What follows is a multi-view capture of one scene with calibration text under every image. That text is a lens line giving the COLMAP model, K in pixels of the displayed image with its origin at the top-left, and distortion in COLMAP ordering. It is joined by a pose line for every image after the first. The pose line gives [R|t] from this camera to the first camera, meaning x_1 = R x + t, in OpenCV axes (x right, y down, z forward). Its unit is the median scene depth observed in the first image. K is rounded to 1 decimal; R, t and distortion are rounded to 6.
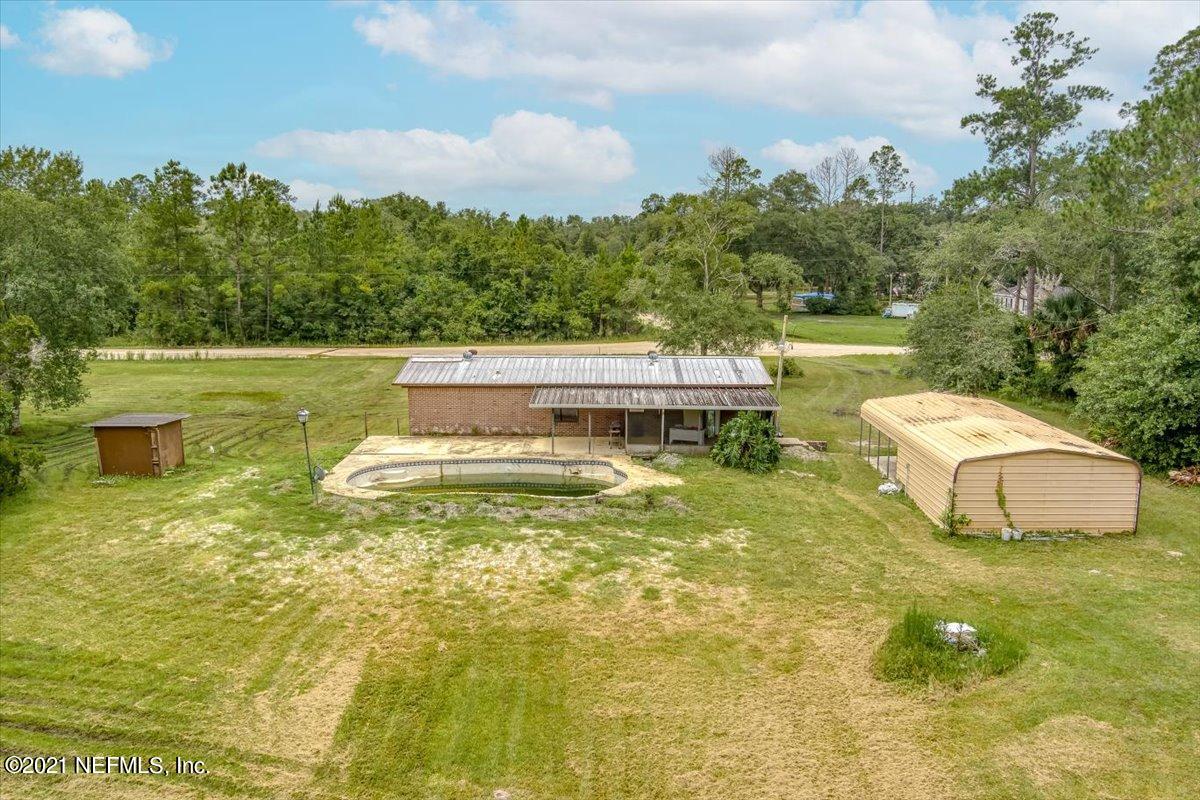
lens RADIAL K [[978.0, 0, 600.0], [0, 978.0, 400.0], [0, 0, 1]] dist [-0.064723, -0.005302]
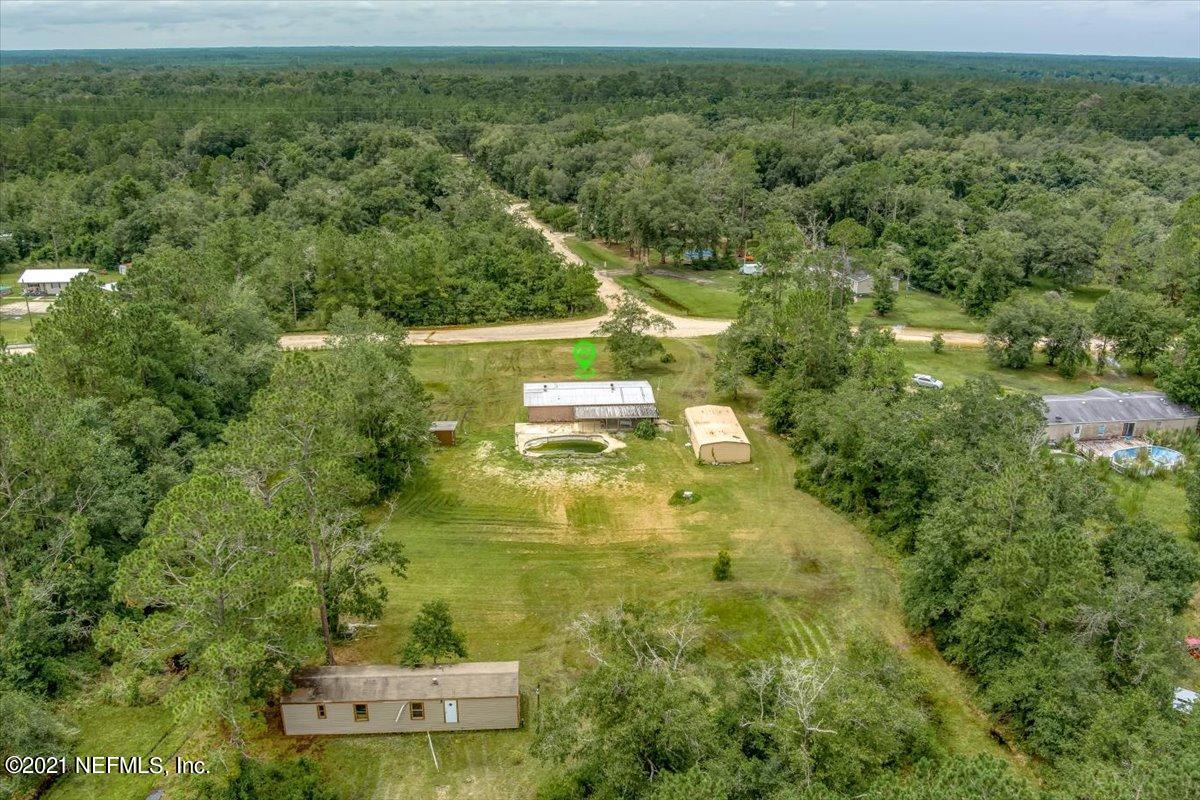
lens RADIAL K [[978.0, 0, 600.0], [0, 978.0, 400.0], [0, 0, 1]] dist [-0.064723, -0.005302]
pose [[0.996499, -0.028530, 0.078584, -0.254881], [0.012756, 0.980851, 0.194340, -0.701362], [-0.082624, -0.192657, 0.977781, -2.171322]]
